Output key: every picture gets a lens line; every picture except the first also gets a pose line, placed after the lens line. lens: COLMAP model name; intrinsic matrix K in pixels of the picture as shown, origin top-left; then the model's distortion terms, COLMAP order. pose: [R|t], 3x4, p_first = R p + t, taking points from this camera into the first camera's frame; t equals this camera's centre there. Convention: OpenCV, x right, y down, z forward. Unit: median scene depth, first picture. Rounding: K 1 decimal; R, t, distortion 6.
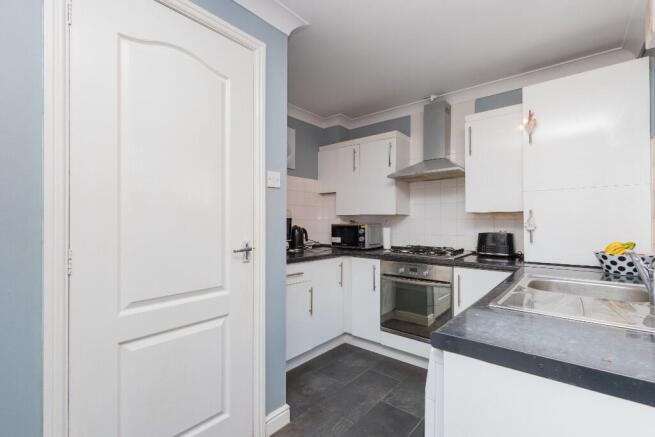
lens RADIAL K [[294.0, 0, 327.1], [0, 294.0, 220.4], [0, 0, 1]] dist [0.007462, -0.001413]
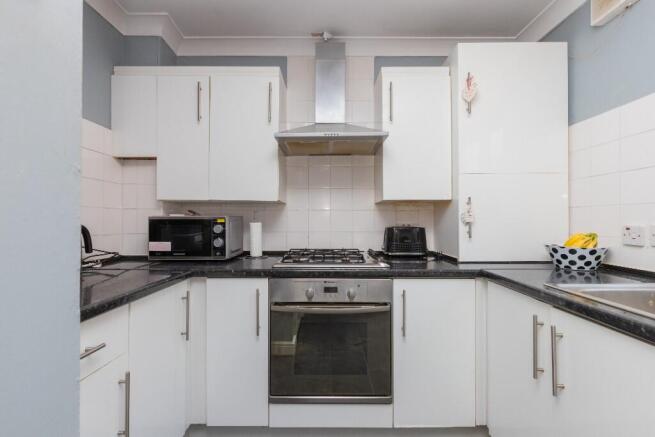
lens RADIAL K [[294.0, 0, 327.8], [0, 294.0, 218.4], [0, 0, 1]] dist [0.007462, -0.001413]
pose [[0.767024, 0.001317, 0.641618, -0.088963], [-0.001482, 0.999999, -0.000280, 0.017522], [-0.641617, -0.000736, 0.767025, 0.463100]]
